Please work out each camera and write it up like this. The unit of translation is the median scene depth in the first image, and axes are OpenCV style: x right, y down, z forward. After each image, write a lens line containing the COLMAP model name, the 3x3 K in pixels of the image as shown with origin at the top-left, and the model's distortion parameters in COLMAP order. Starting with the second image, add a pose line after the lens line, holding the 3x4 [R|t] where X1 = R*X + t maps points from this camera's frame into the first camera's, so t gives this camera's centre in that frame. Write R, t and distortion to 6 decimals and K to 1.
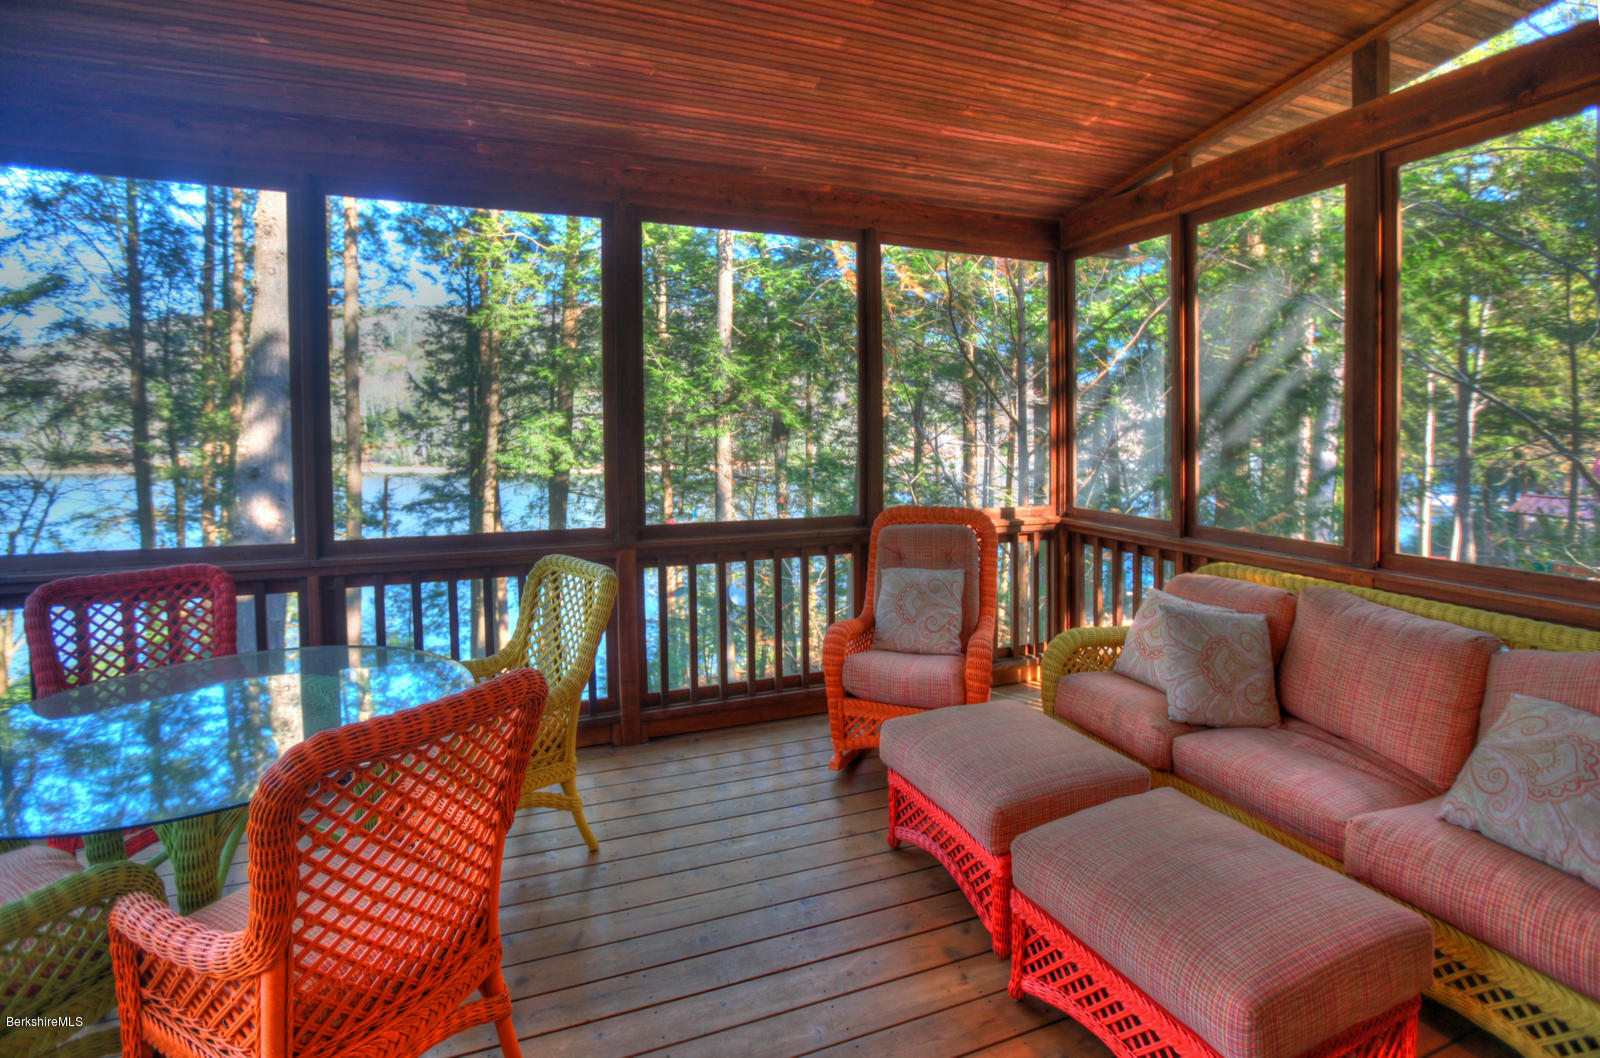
lens RADIAL K [[799.9, 0, 800.0], [0, 799.9, 529.0], [0, 0, 1]] dist [-0.092086, 0.055824]
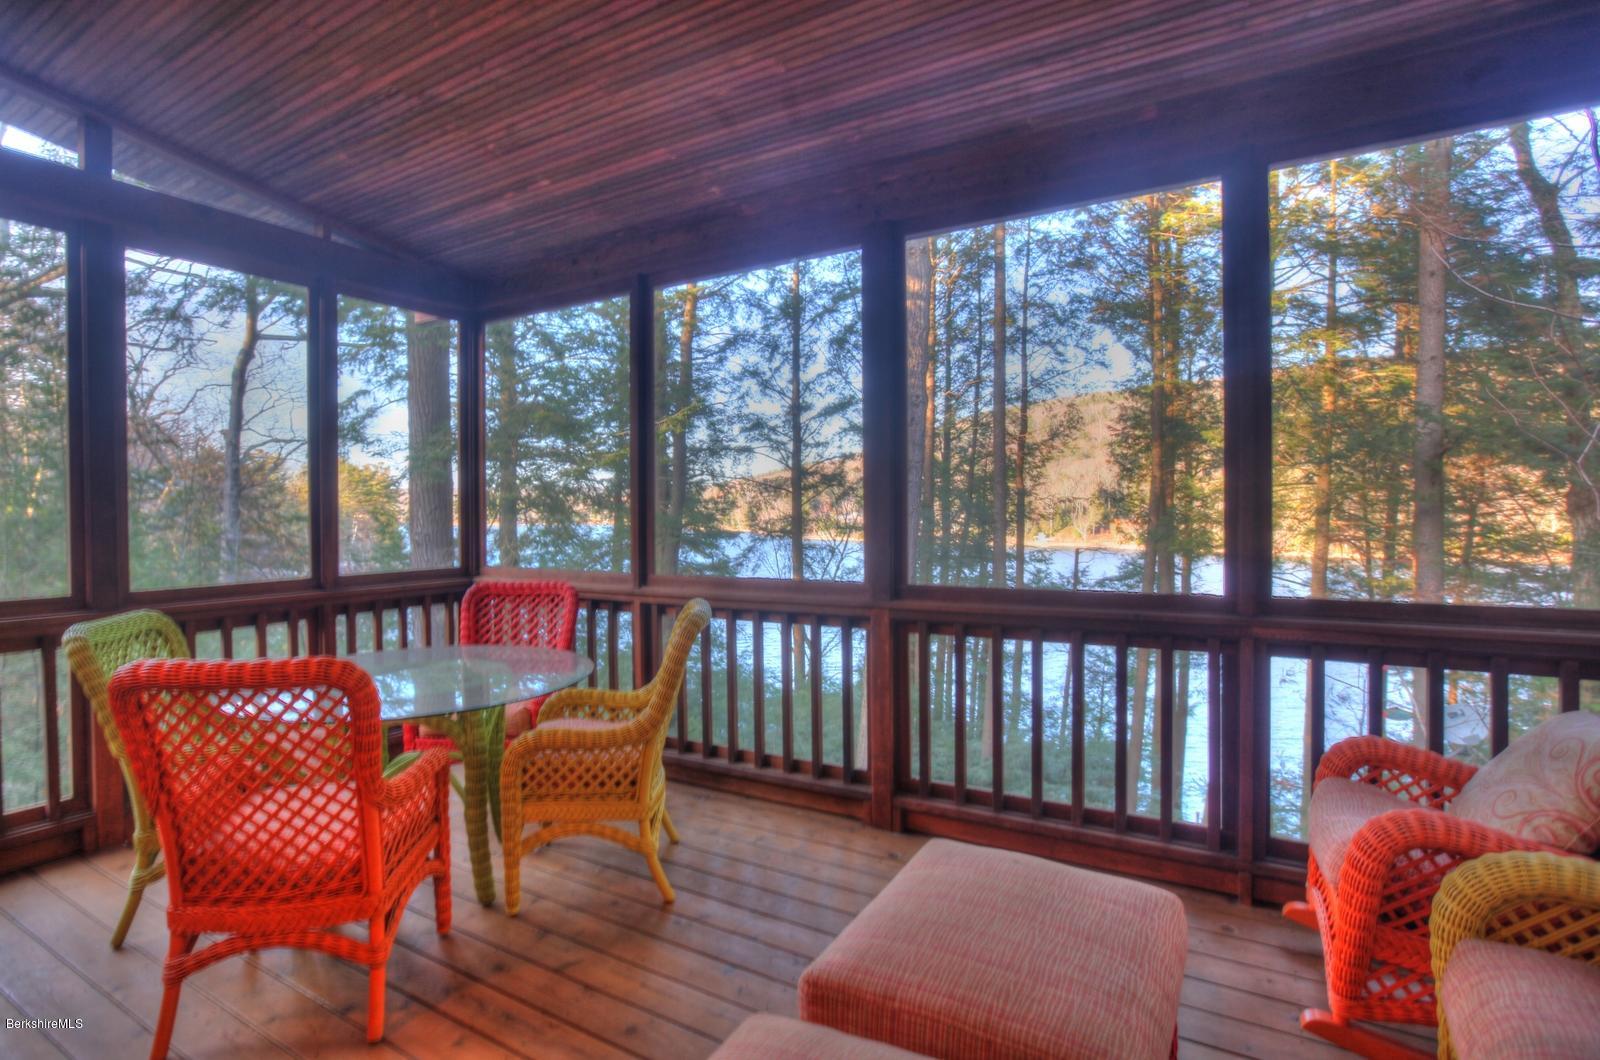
lens RADIAL K [[803.6, 0, 797.3], [0, 803.6, 586.4], [0, 0, 1]] dist [-0.052206, 0.033025]
pose [[0.618358, 0.072415, -0.782553, 0.129301], [-0.098667, 0.995020, 0.014111, -0.001161], [0.779678, 0.068487, 0.622424, 0.107687]]
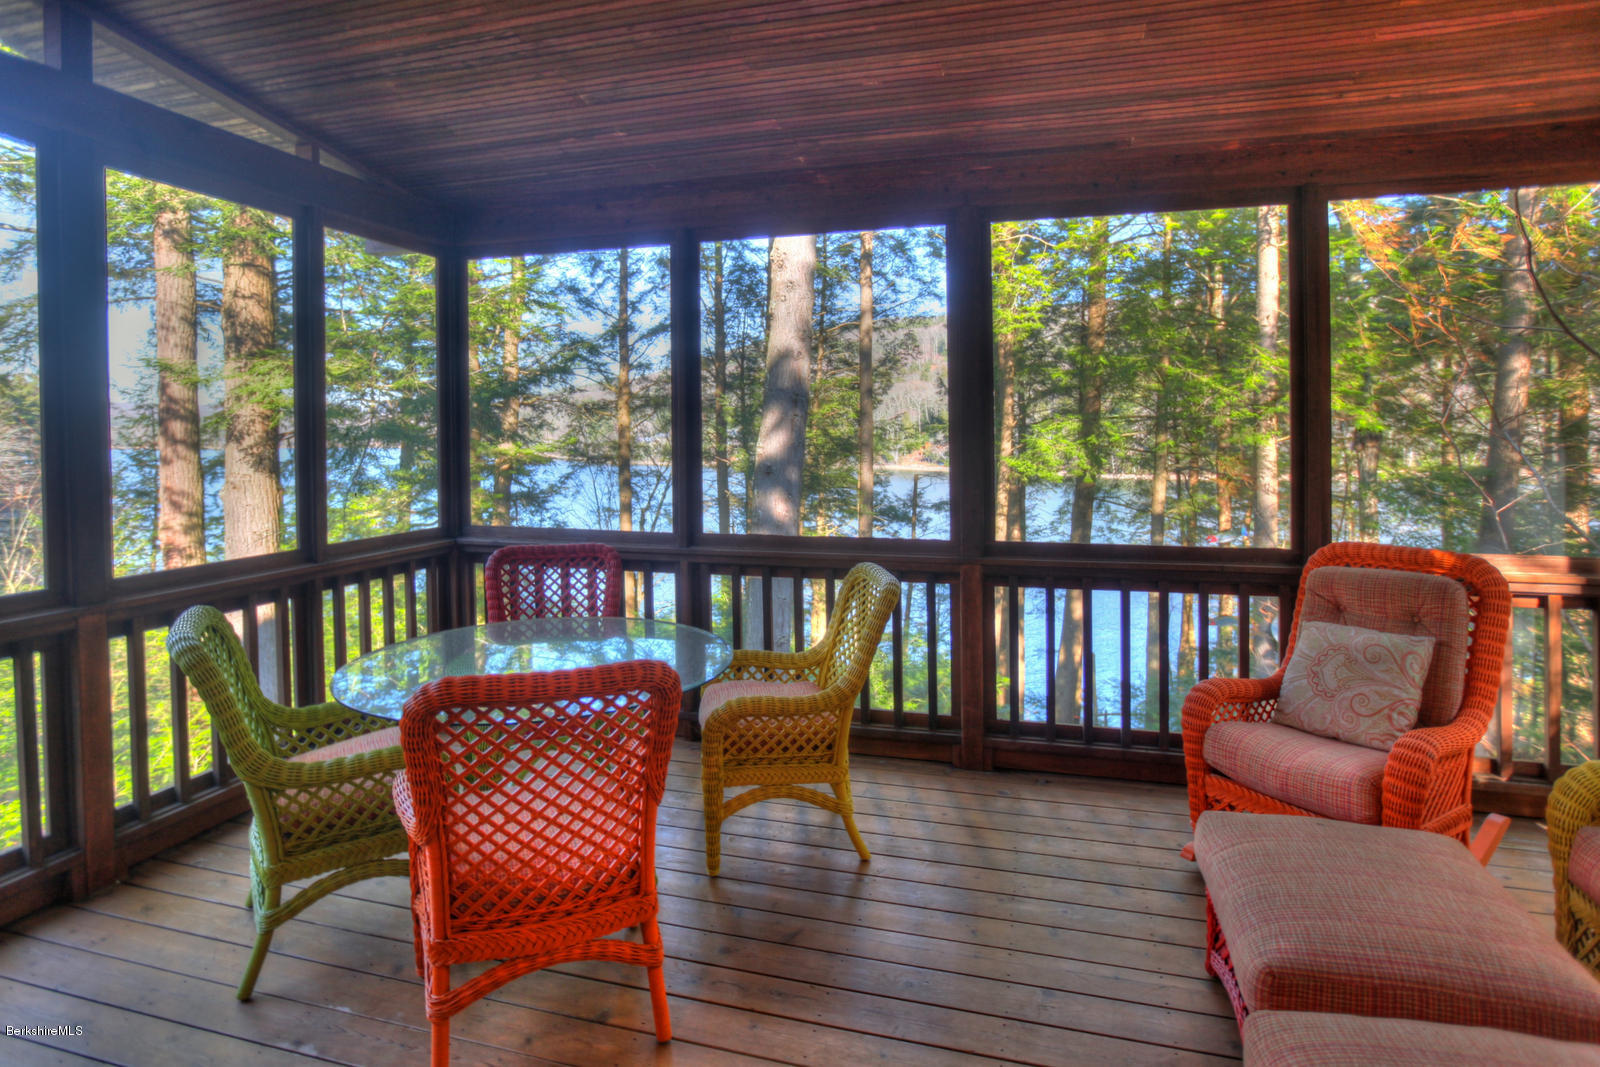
lens RADIAL K [[826.1, 0, 805.9], [0, 826.1, 513.7], [0, 0, 1]] dist [0.000296, 0.000374]
pose [[0.797278, 0.058420, -0.600779, 0.071835], [-0.074376, 0.997229, -0.001732, -0.006301], [0.599013, 0.046064, 0.799413, 0.023386]]
